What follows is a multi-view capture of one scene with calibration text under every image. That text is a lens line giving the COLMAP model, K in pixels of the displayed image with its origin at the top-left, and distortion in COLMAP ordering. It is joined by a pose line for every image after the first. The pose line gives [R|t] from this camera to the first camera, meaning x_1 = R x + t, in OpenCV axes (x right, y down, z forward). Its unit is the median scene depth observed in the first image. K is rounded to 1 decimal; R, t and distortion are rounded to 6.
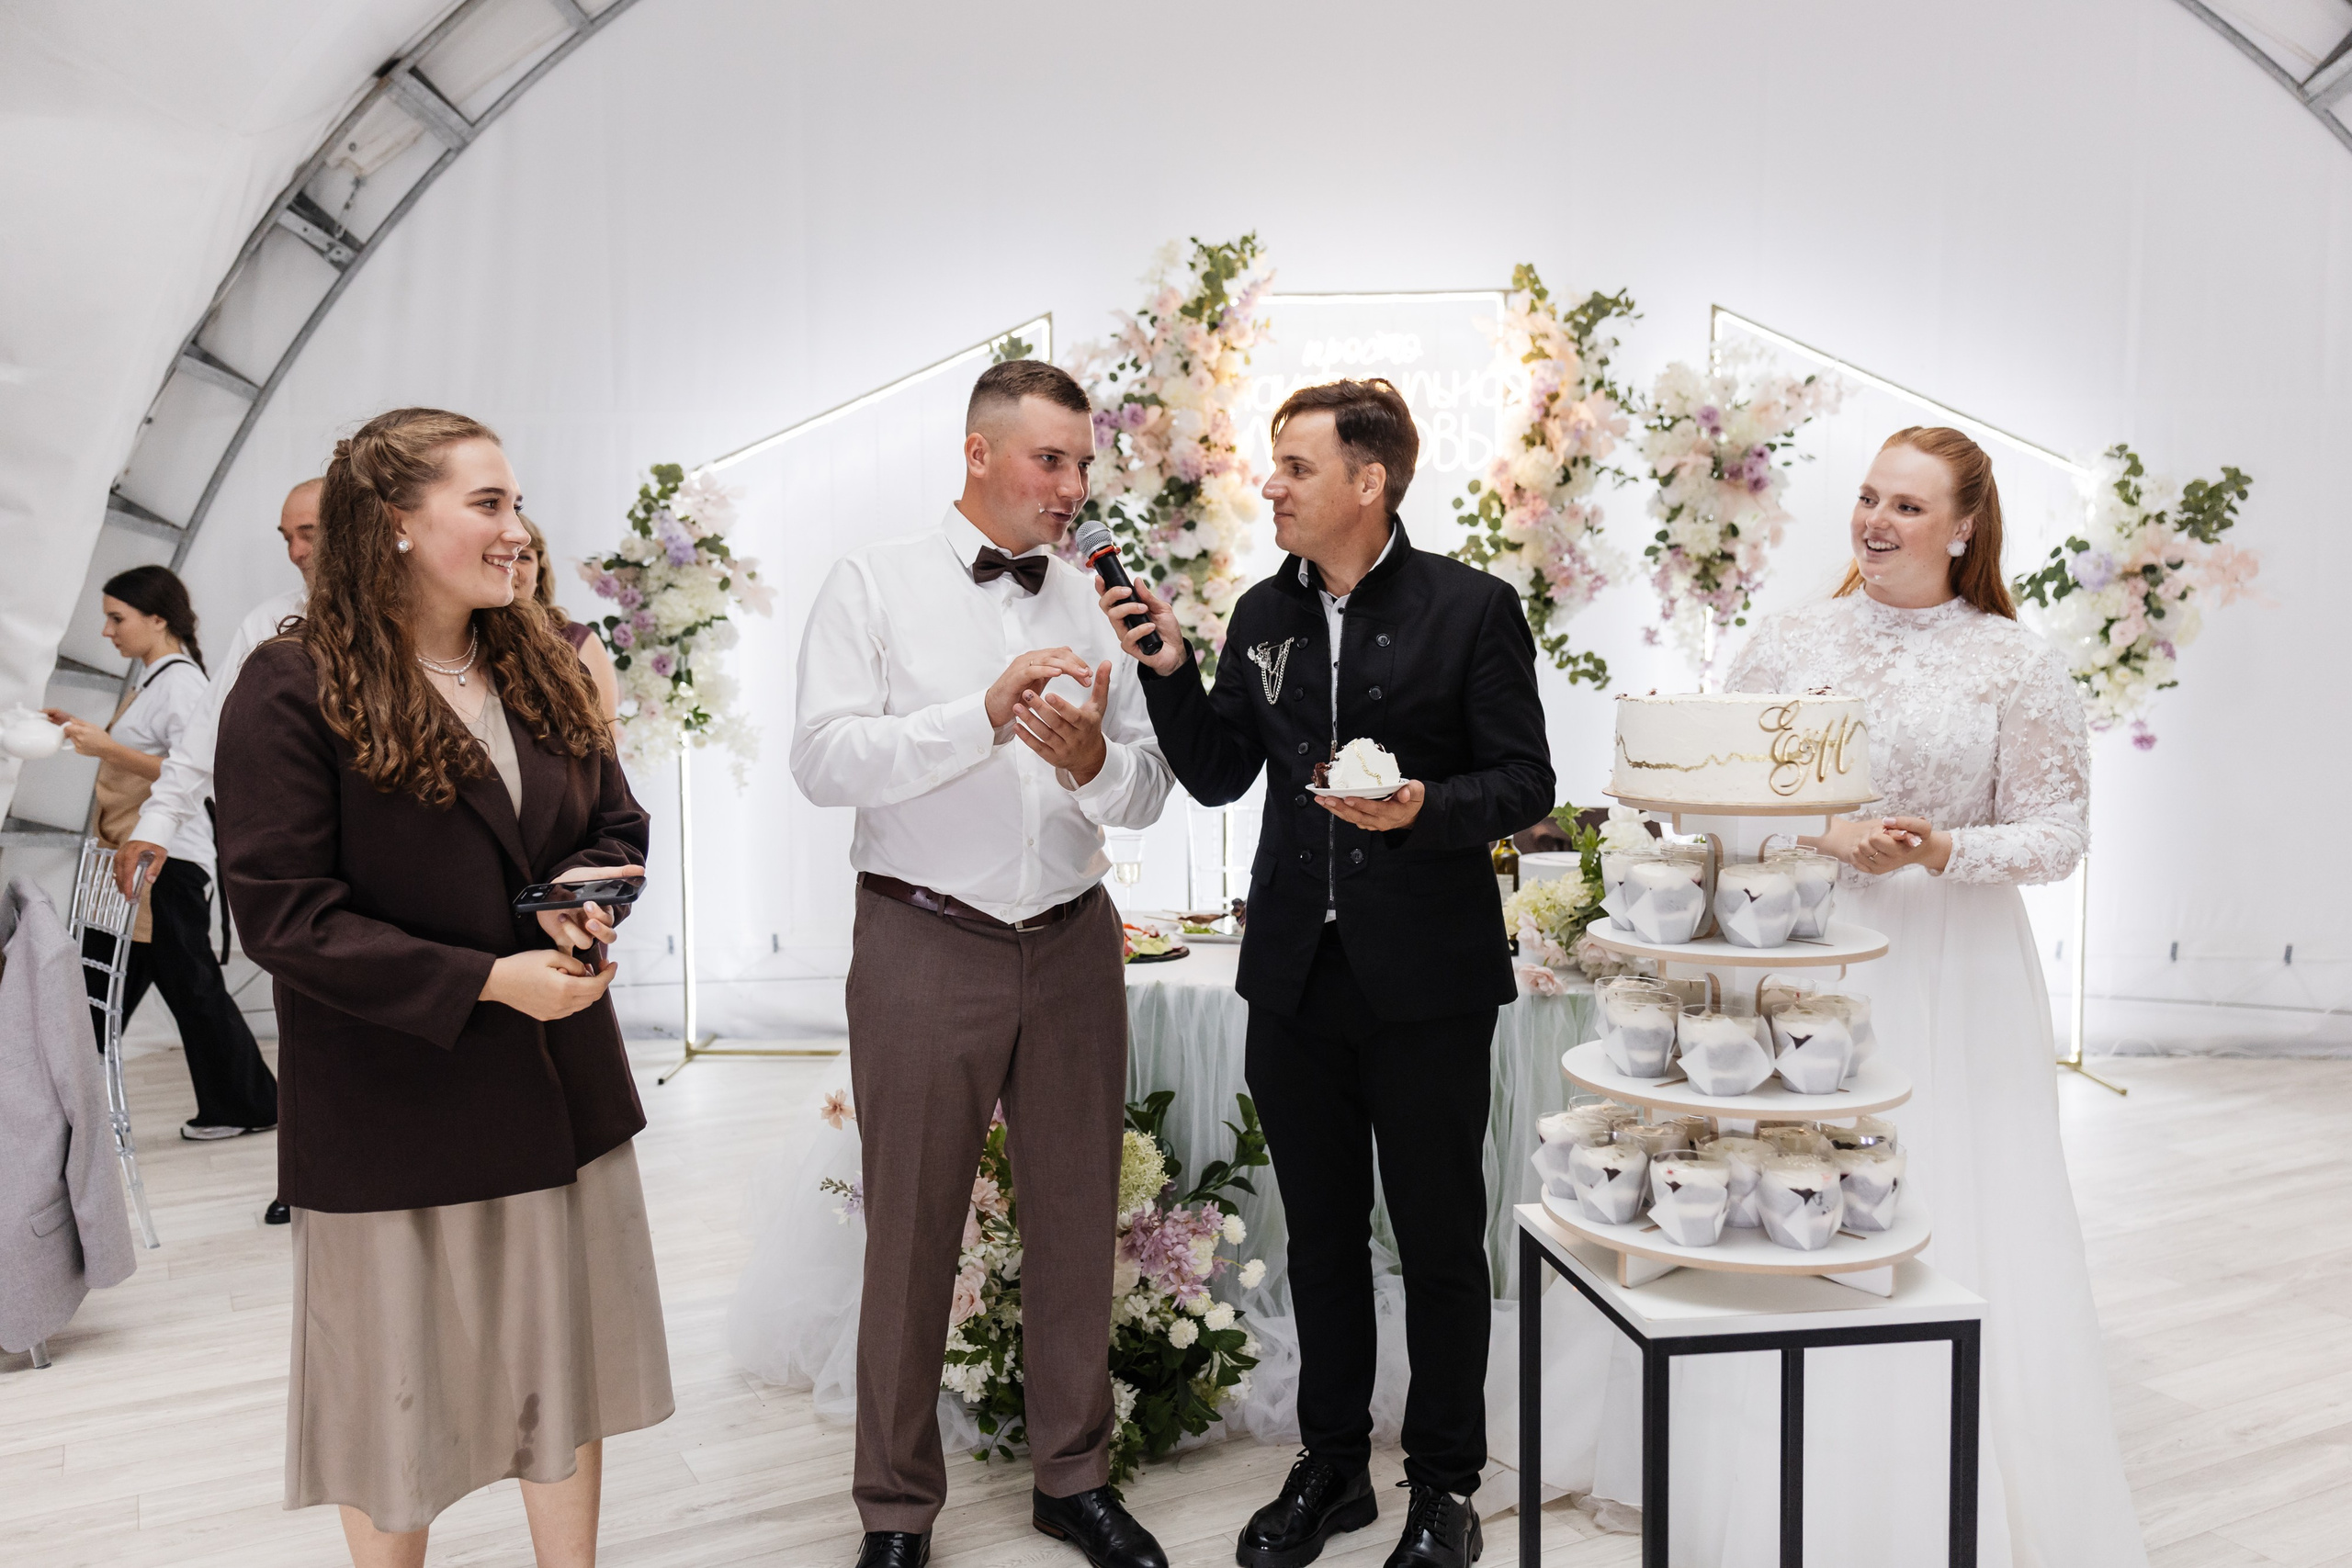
lens RADIAL K [[1910.4, 0, 1176.0], [0, 1910.4, 784.0], [0, 0, 1]] dist [0.079443, -0.009915]
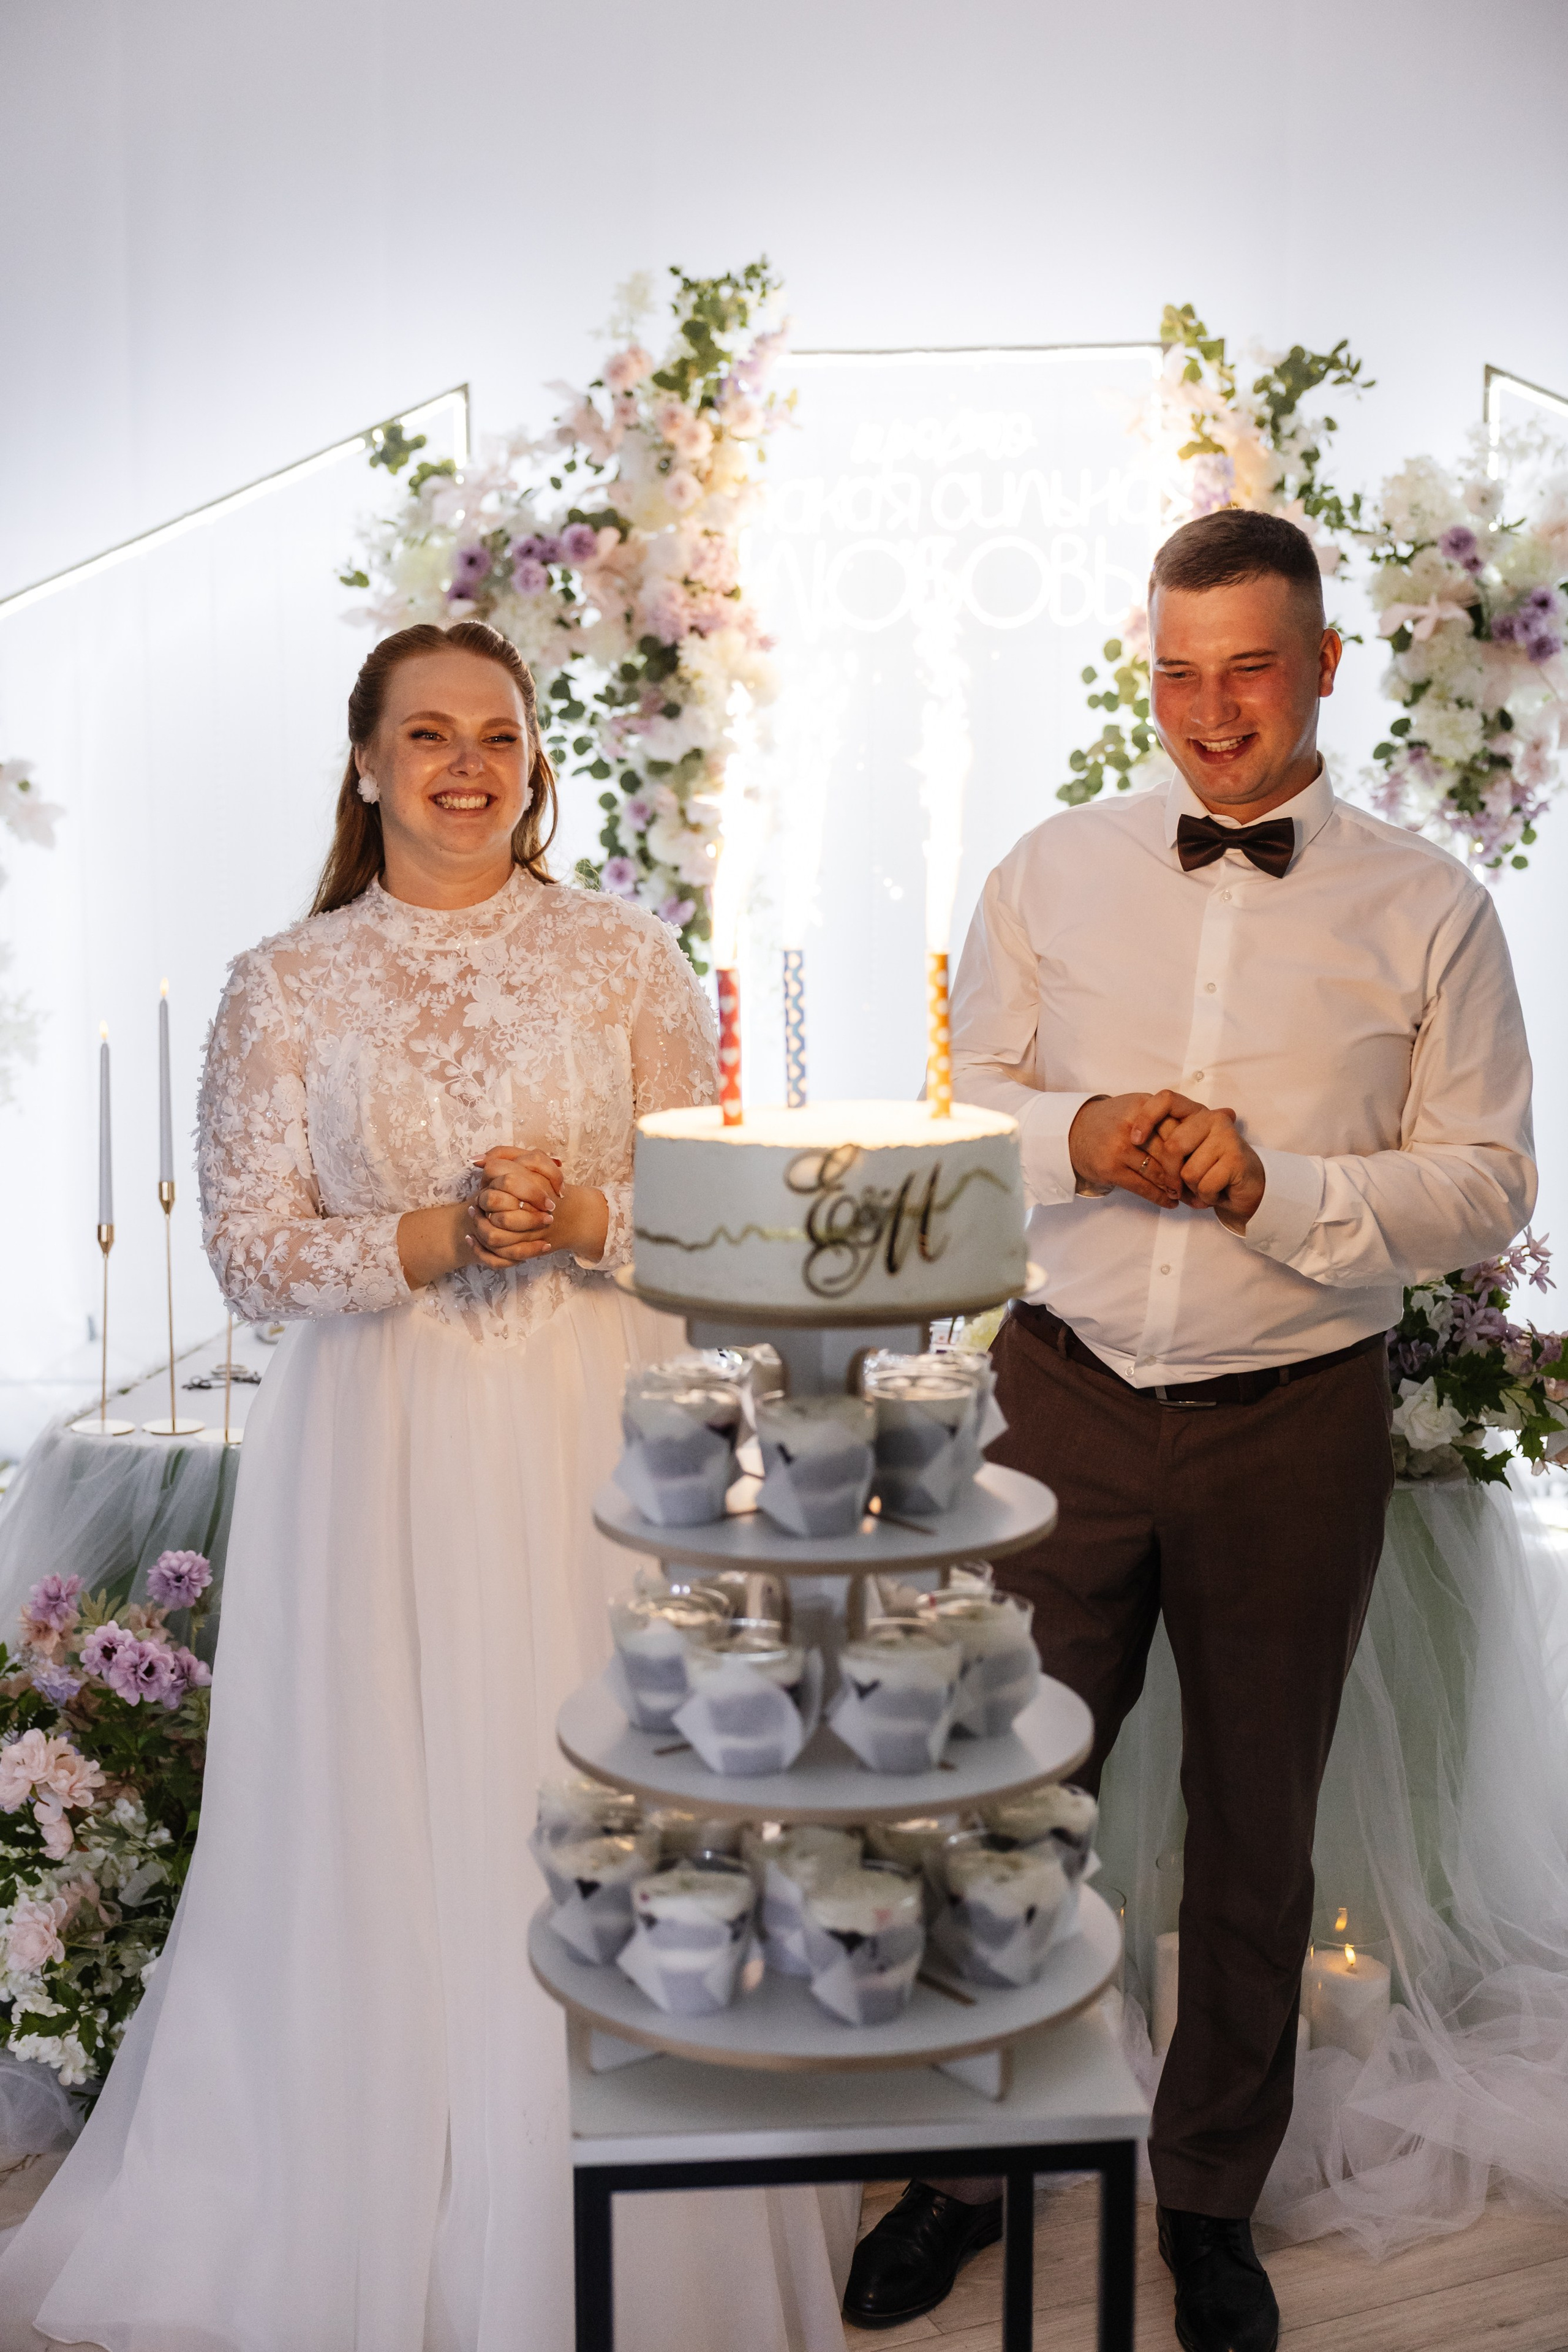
lens RADIAL K [[2820.7, 0, 784.0], [0, 2820.7, 1176.0], [0, 0, 1]] dist [0.011887, 0.027514]
pose [[0.997148, 0.010931, -0.074681, 0.120520], [-0.007211, 0.998728, 0.049908, -0.025049], [0.075131, -0.049227, 0.995958, 0.035656]]
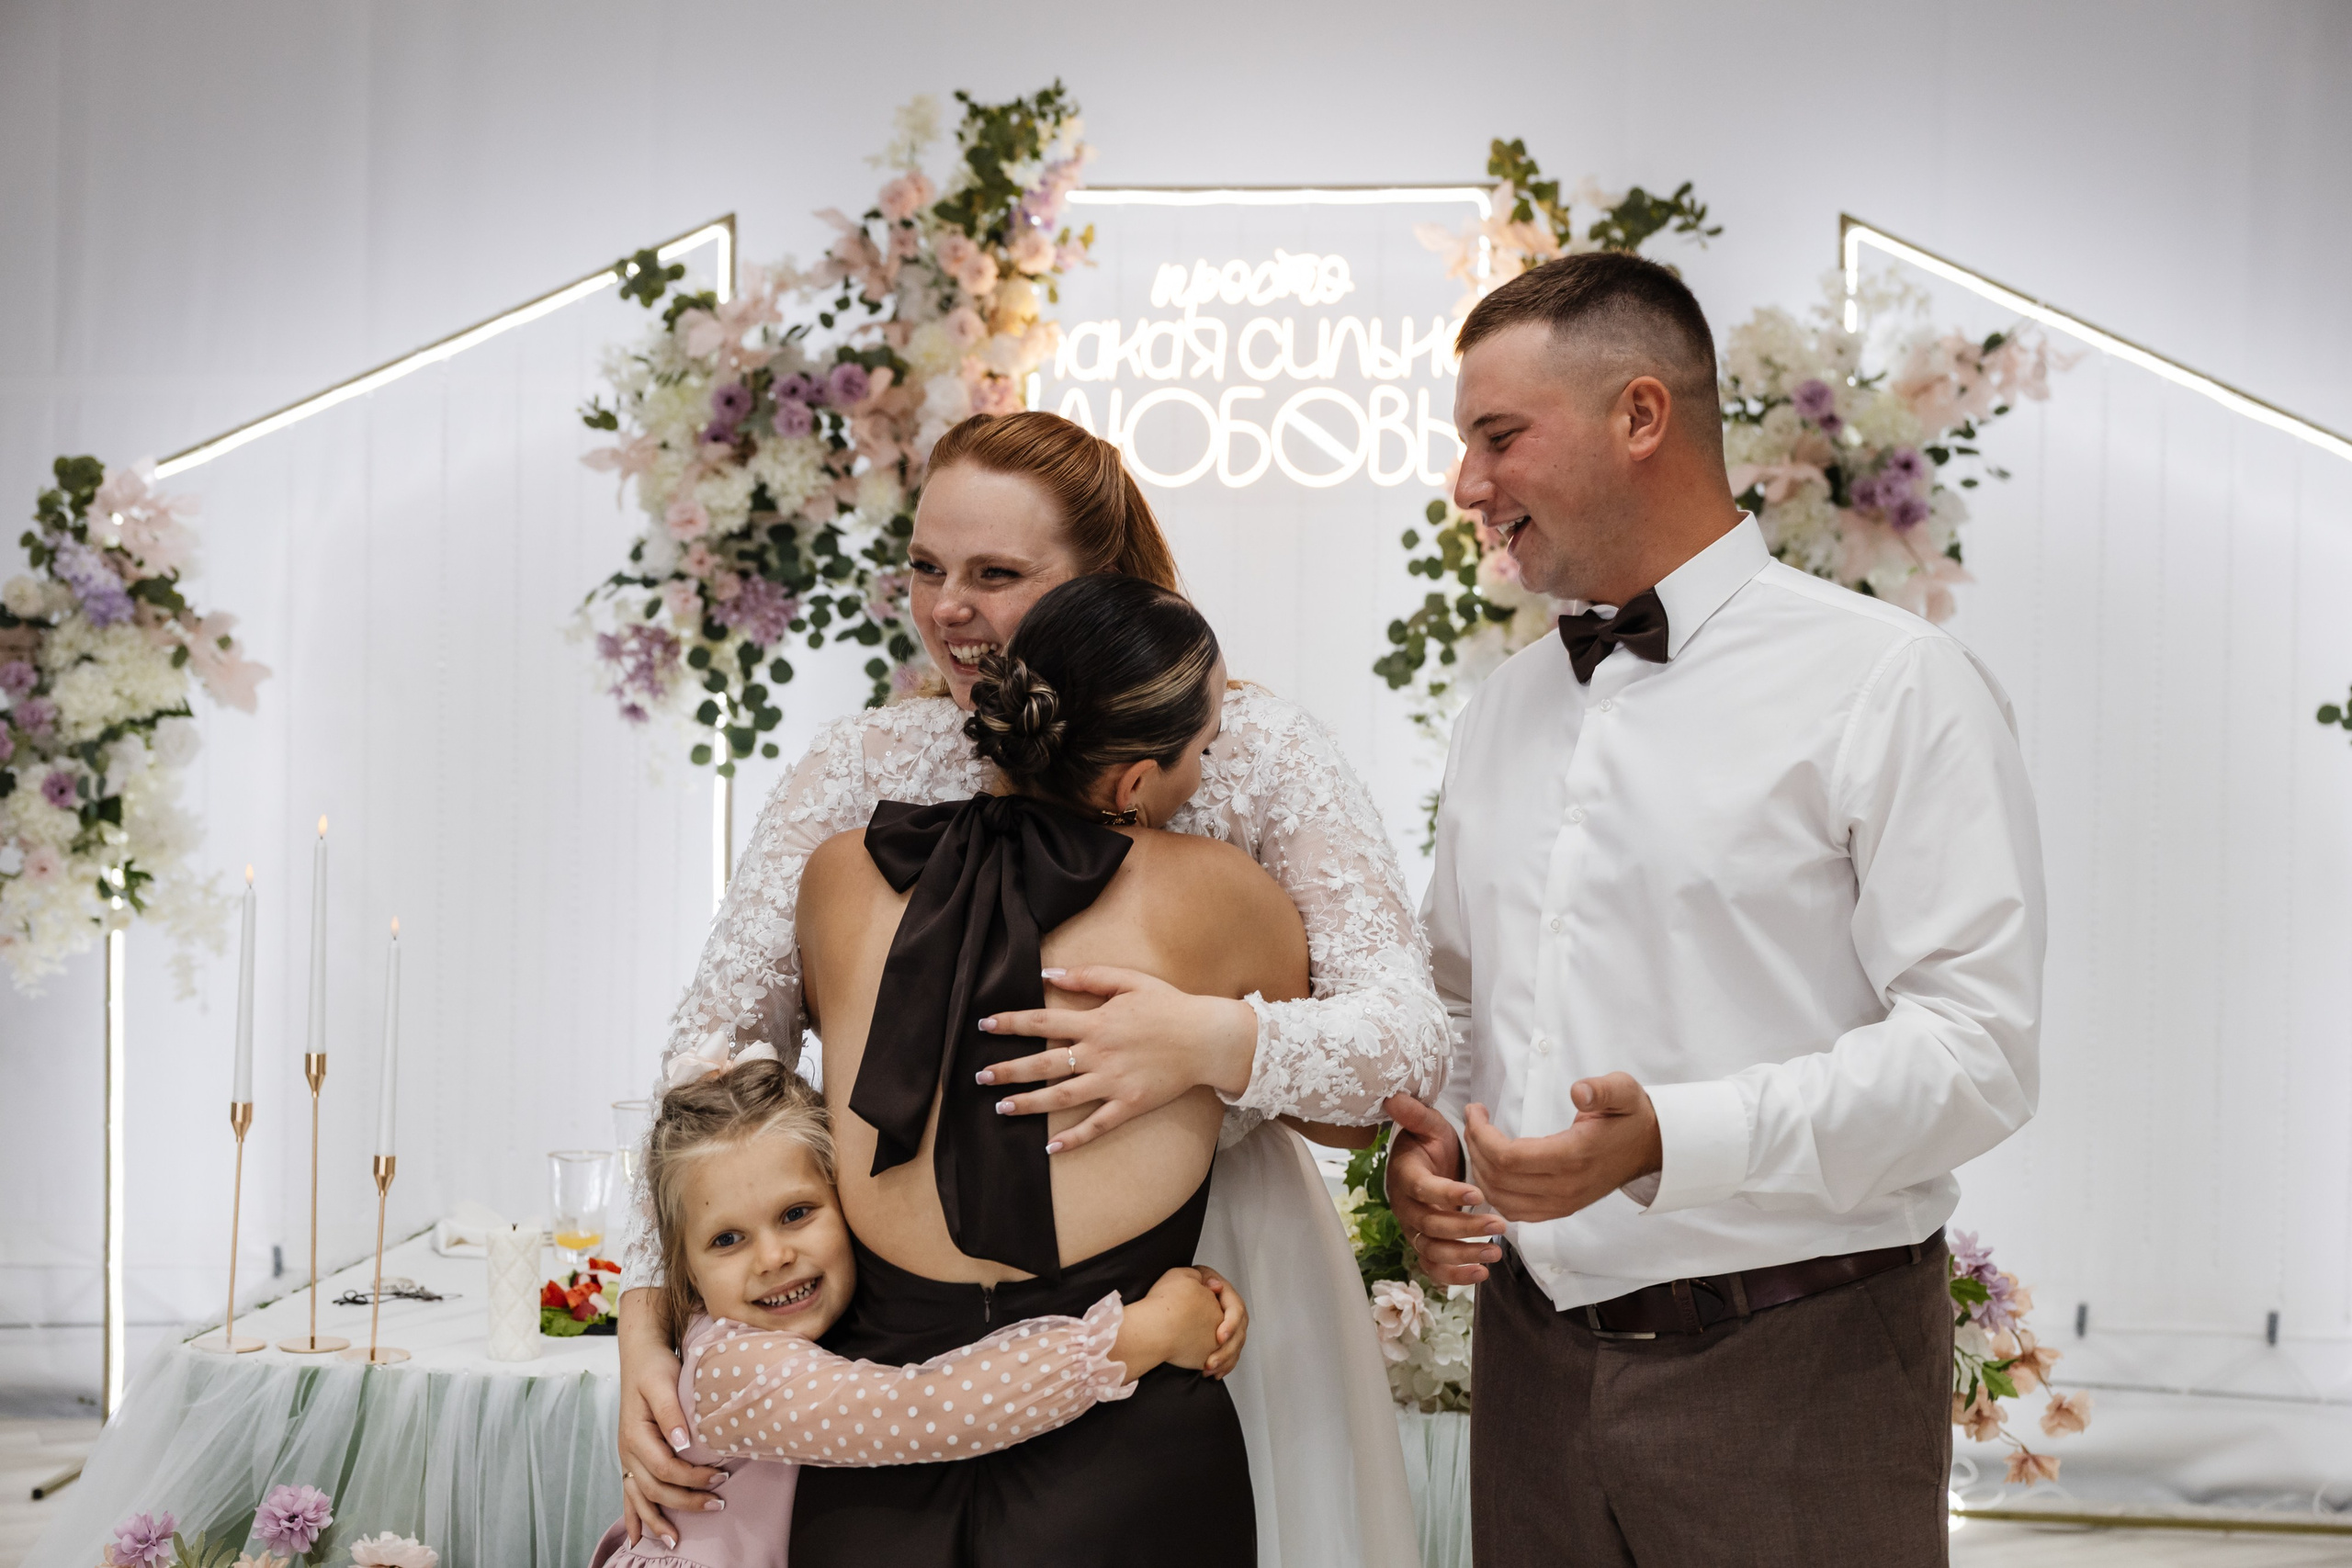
lens RADIAL K [[3039.2, 0, 1176.0], [0, 3039.2, 784.0], [0, 0, 1]] dist [0.028751, -0.044004]
pose [[0.998335, 0.018456, -0.054657, 0.131163], [-0.022134, 0.997476, -0.067471, -0.007474], [0.053274, 0.068568, 0.996223, 0.075817]]
